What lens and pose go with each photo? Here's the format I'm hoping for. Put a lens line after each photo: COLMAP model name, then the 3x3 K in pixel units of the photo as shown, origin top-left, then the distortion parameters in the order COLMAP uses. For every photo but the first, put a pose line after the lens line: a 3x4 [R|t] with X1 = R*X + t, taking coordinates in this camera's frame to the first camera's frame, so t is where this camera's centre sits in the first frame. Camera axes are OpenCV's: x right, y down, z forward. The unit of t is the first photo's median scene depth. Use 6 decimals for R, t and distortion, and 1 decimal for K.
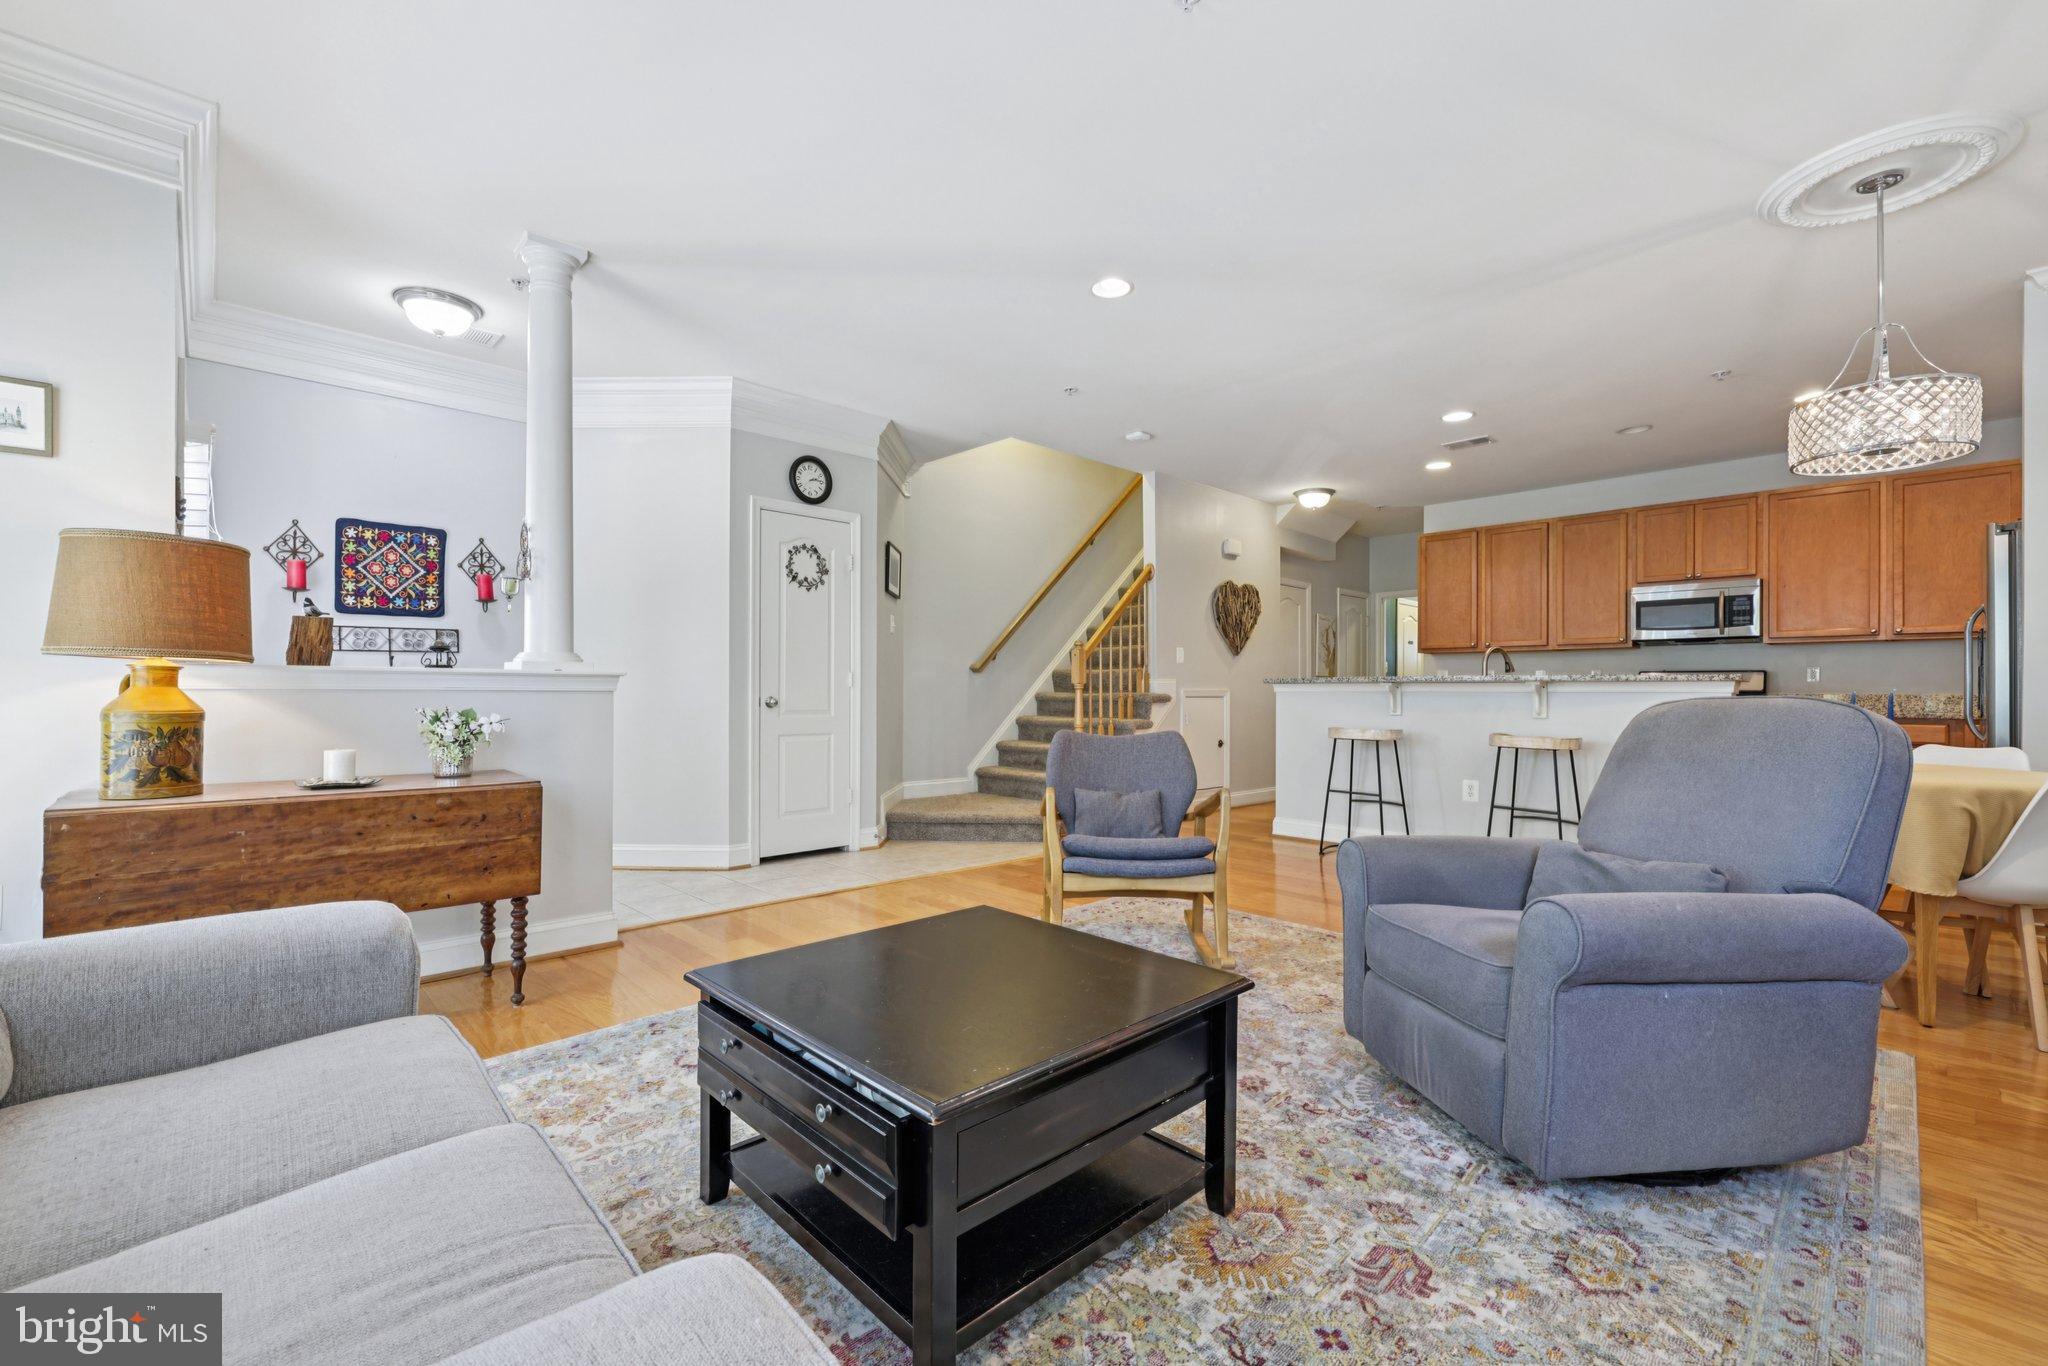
lens RADIAL K [[862.9, 0, 1024.0], [0, 862.9, 683.0], [0, 0, 1]] dist [0.000358, 0.000154]
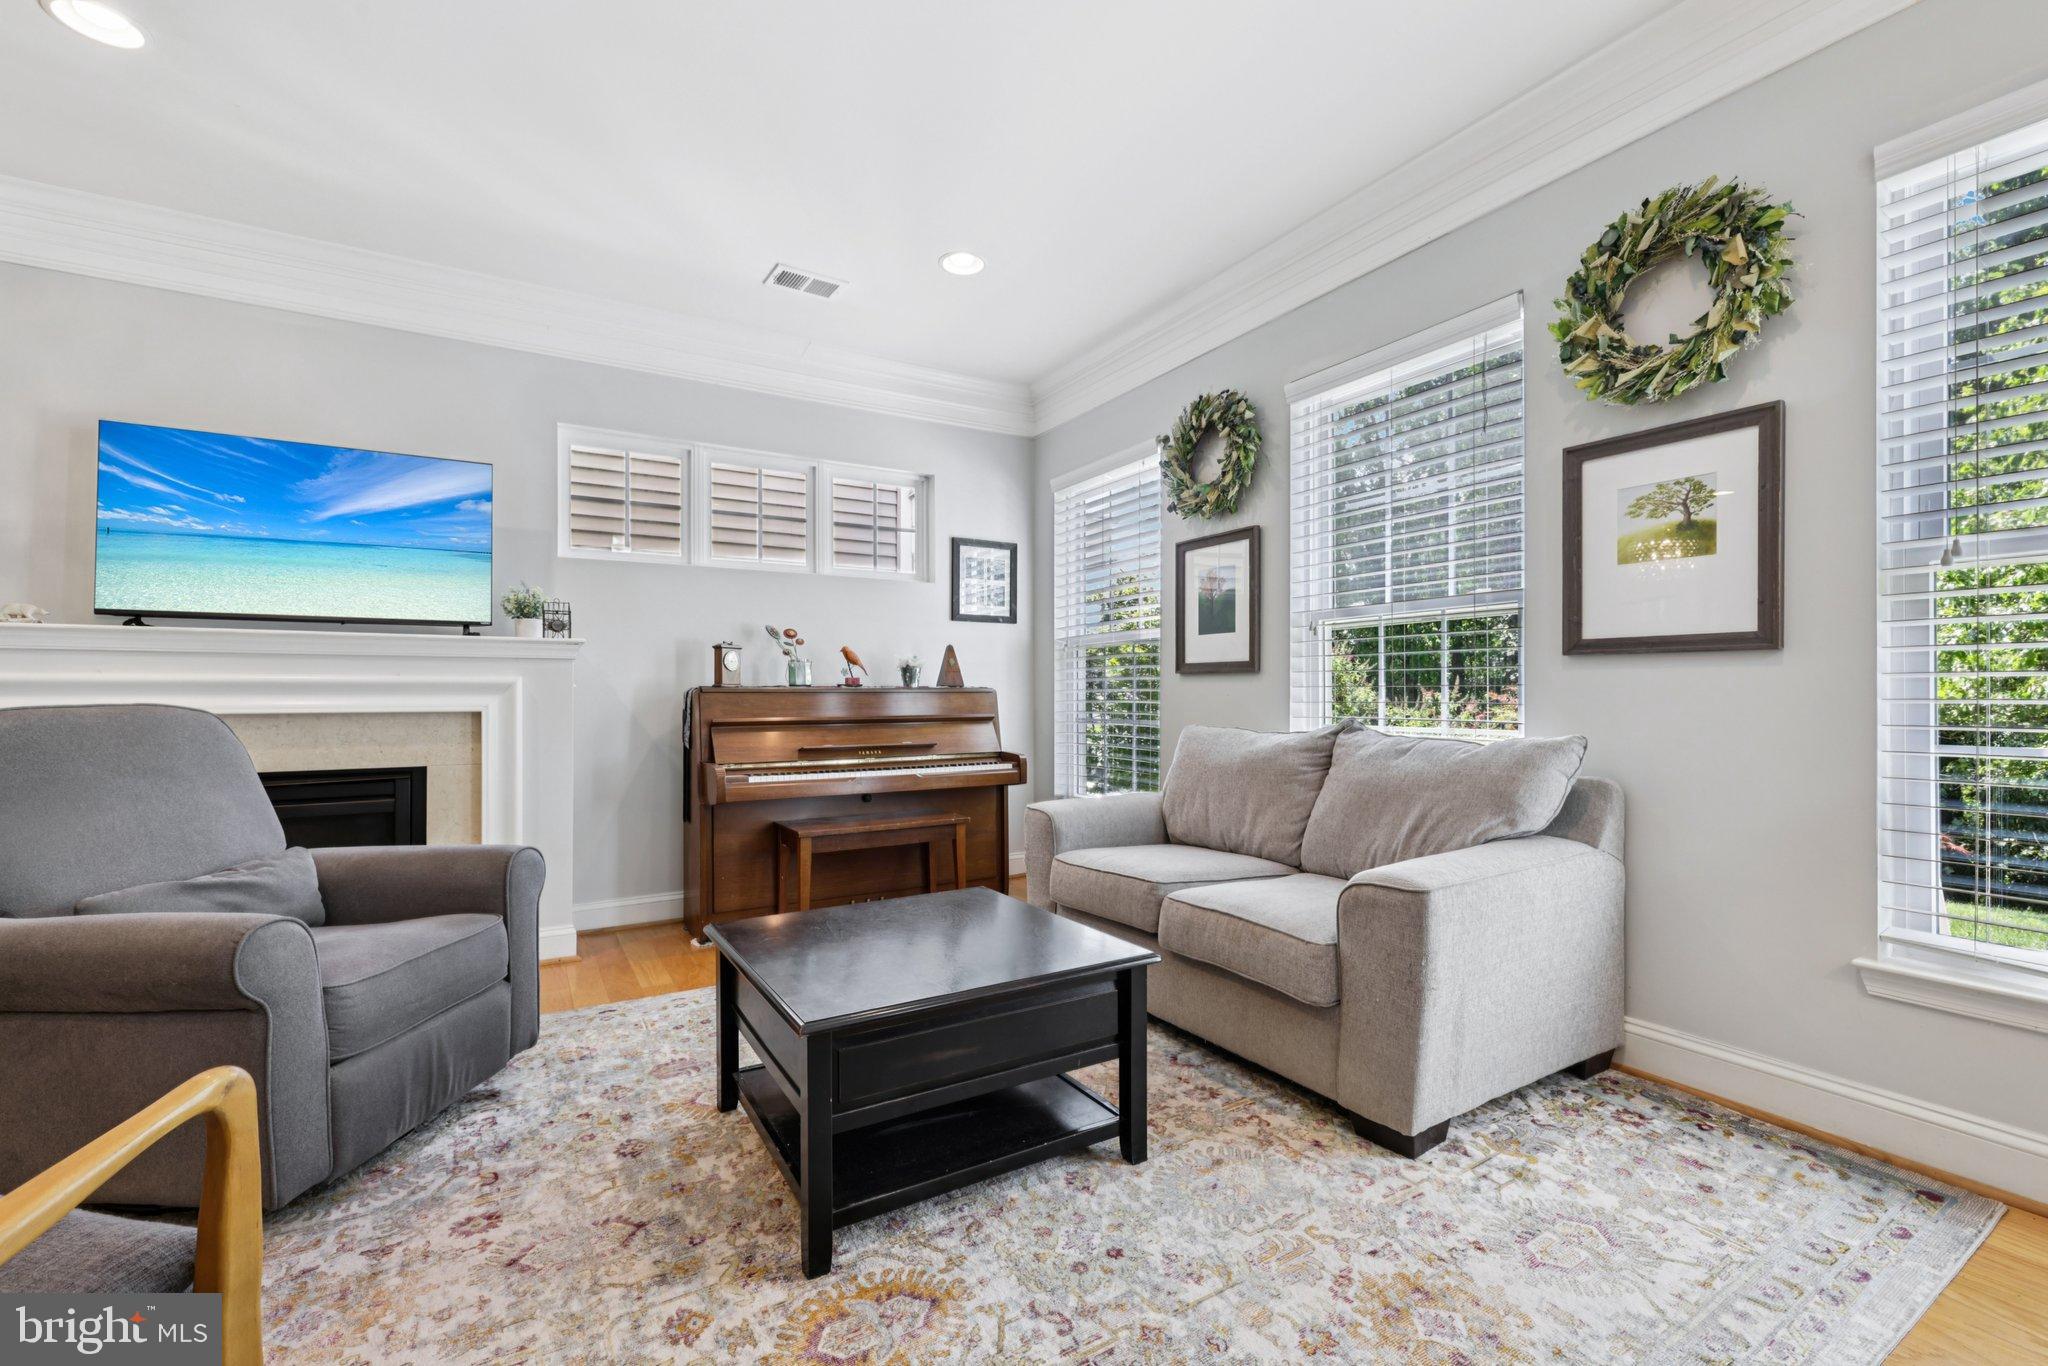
lens RADIAL K [[862.9, 0, 1024.0], [0, 862.9, 683.0], [0, 0, 1]] dist [0.000358, 0.000154]
pose [[-0.976265, 0.003792, 0.216548, -0.180132], [-0.001876, 0.999661, -0.025964, 0.007741], [-0.216573, -0.025754, -0.975927, 0.823407]]
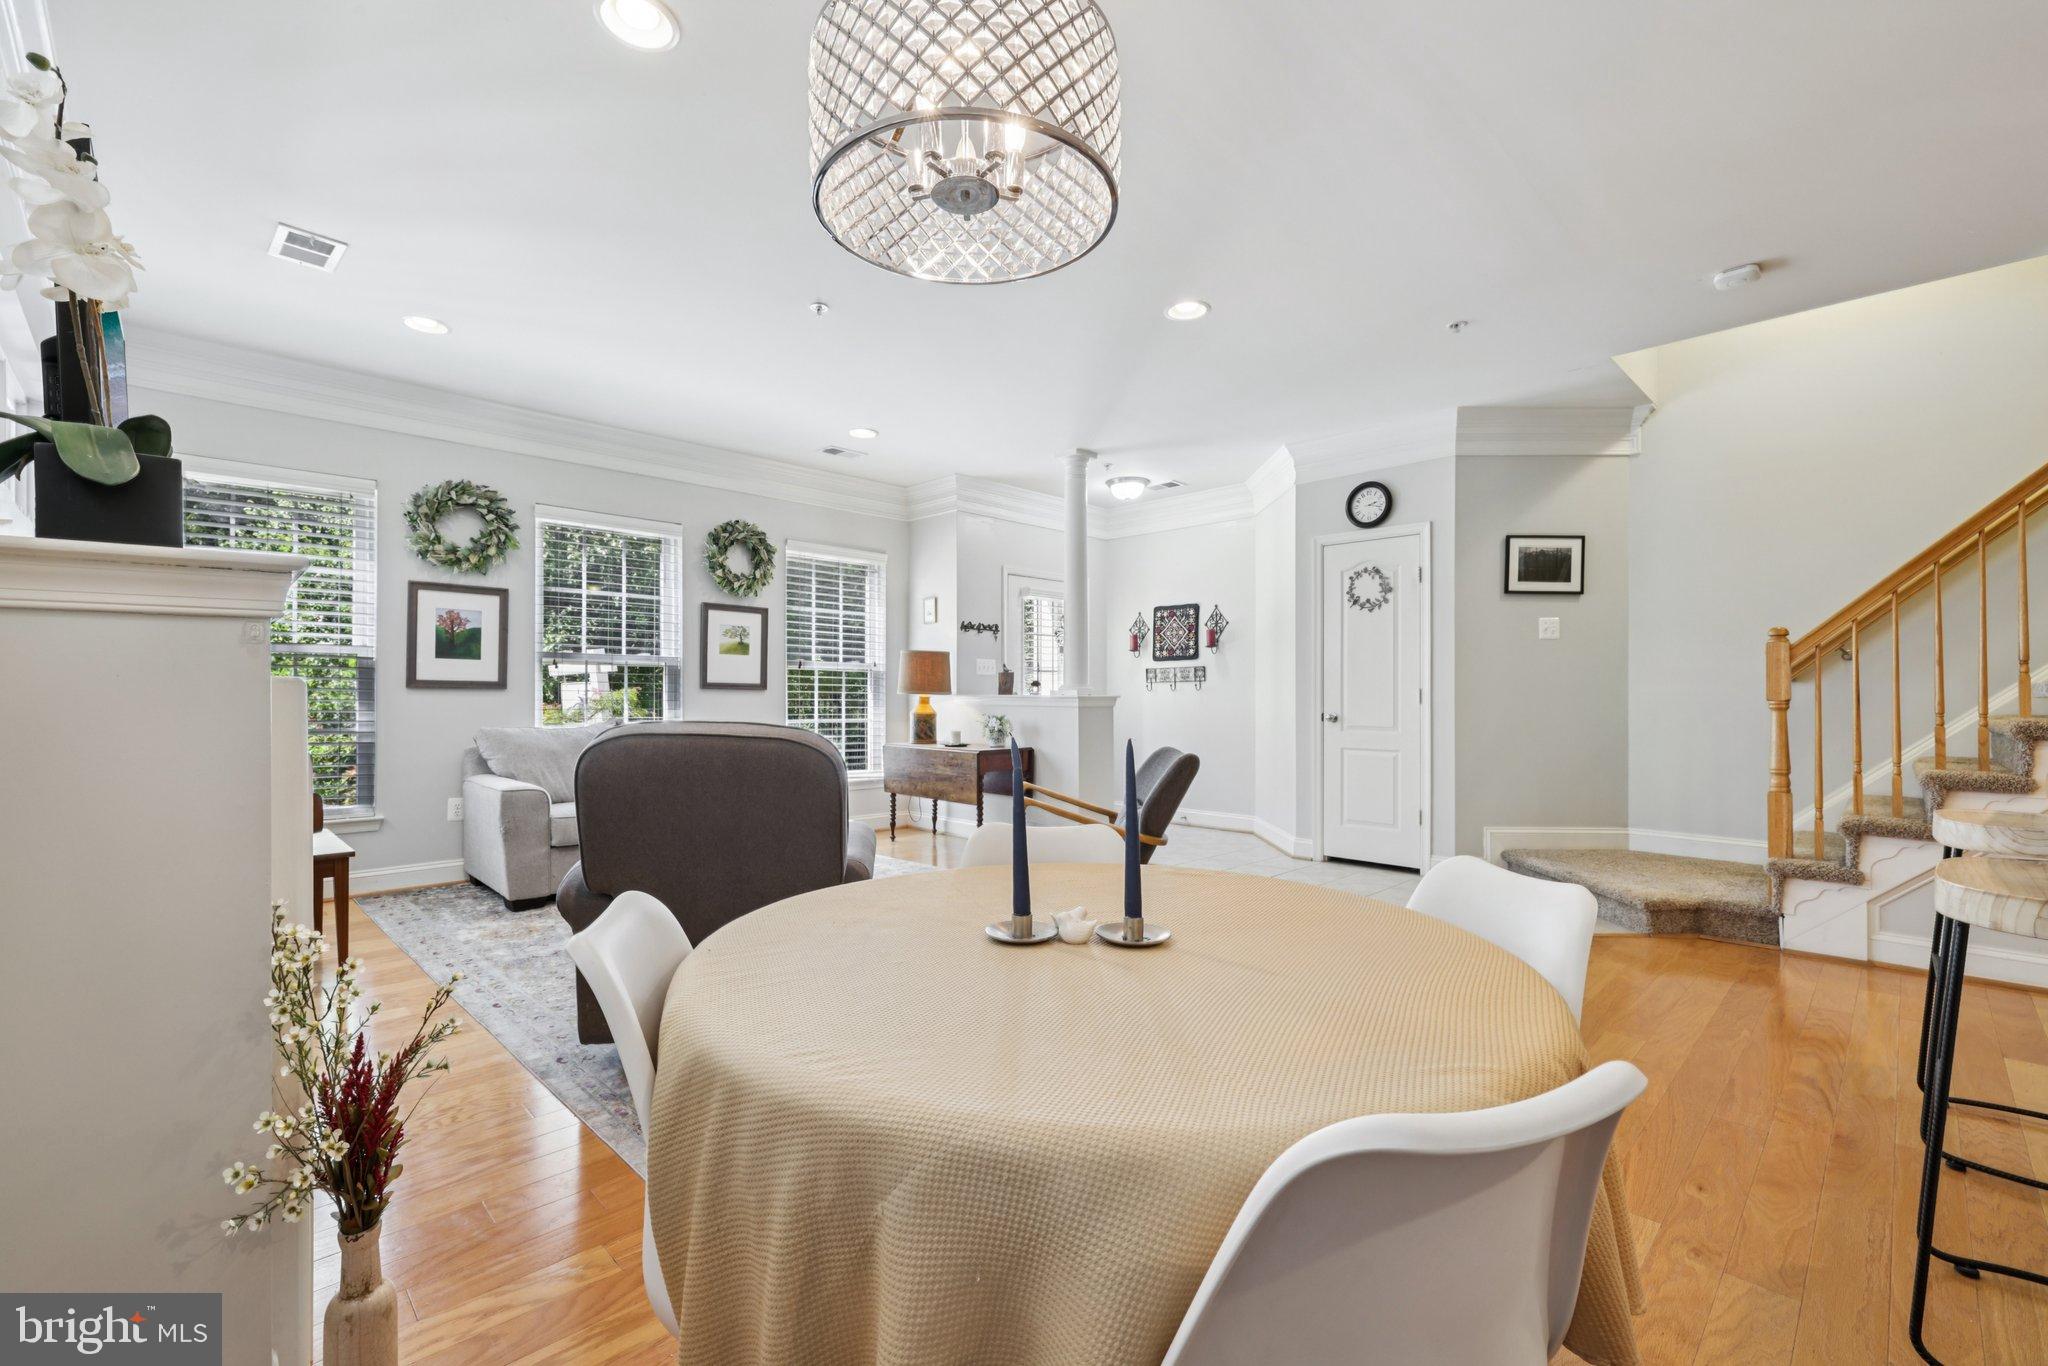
lens RADIAL K [[867.6, 0, 1020.6], [0, 867.6, 692.7], [0, 0, 1]] dist [0.000786, 0.000171]
pose [[0.021645, -0.007541, -0.999737, 0.946440], [0.007640, 0.999944, -0.007377, -0.005408], [0.999737, -0.007479, 0.021701, 0.666989]]
